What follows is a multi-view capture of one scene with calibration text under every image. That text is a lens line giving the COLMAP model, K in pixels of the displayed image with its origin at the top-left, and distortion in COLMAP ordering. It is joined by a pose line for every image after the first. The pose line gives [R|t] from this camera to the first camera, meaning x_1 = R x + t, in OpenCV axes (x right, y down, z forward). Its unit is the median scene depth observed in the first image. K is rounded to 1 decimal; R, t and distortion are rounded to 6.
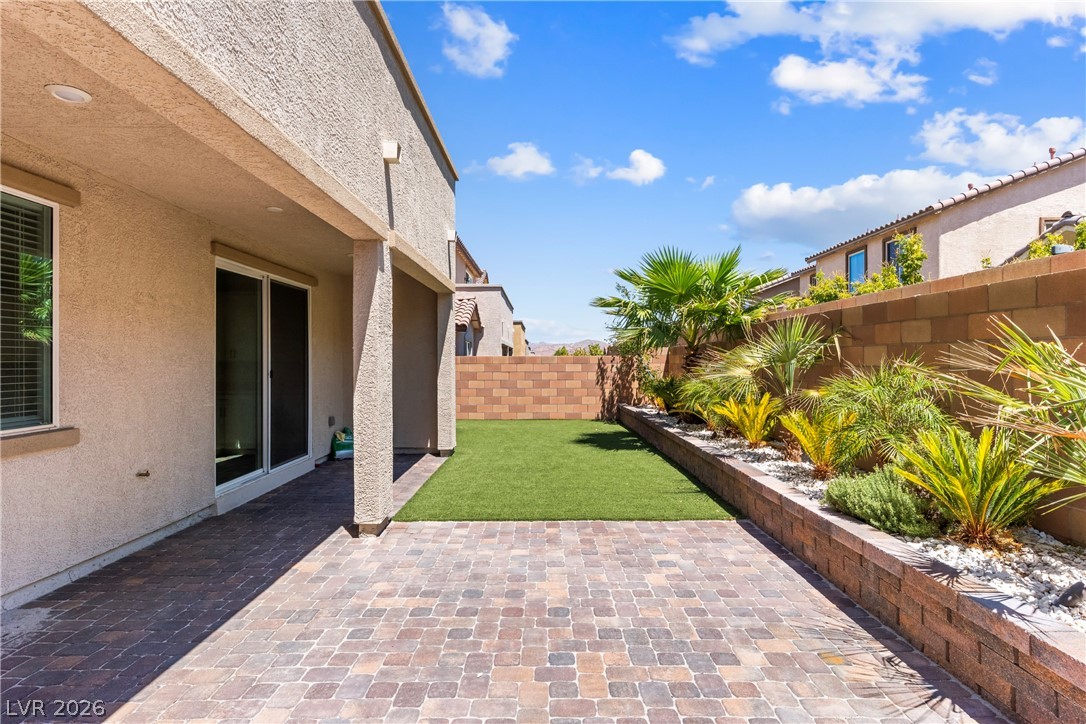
lens RADIAL K [[572.2, 0, 542.6], [0, 572.2, 362.4], [0, 0, 1]] dist [-0.001256, 0.001447]
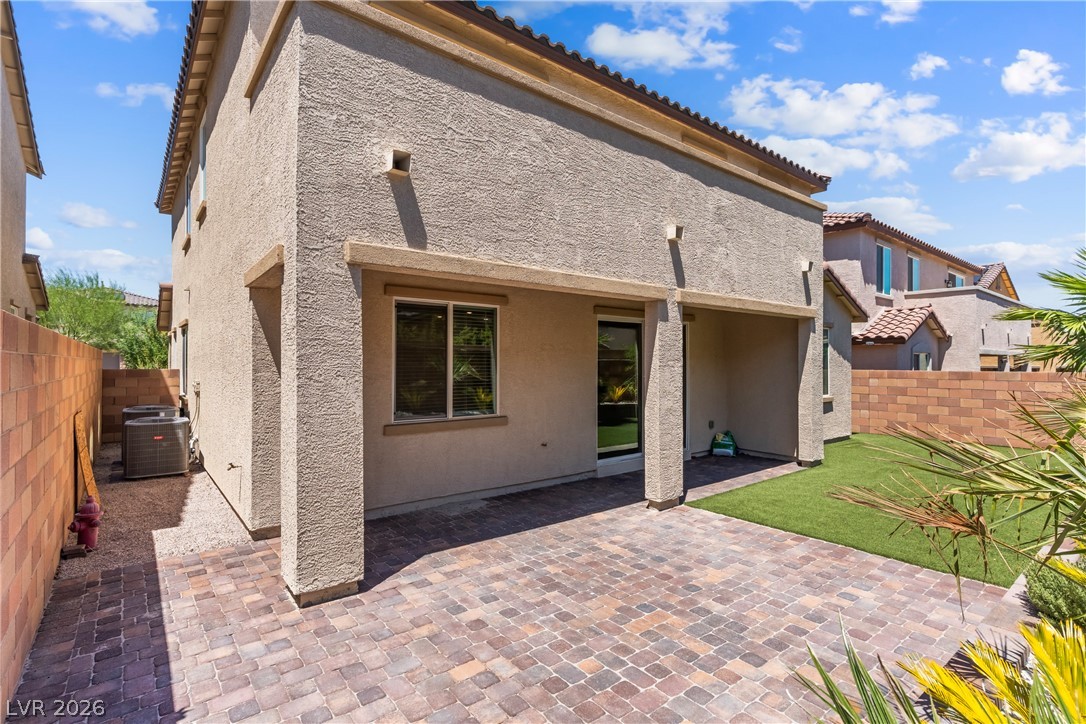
lens RADIAL K [[514.0, 0, 549.9], [0, 514.0, 359.8], [0, 0, 1]] dist [0.000319, 0.000230]
pose [[0.629557, 0.000006, -0.776955, 0.619351], [-0.007550, 0.999953, -0.006110, -0.067676], [0.776918, 0.009713, 0.629527, -0.007041]]
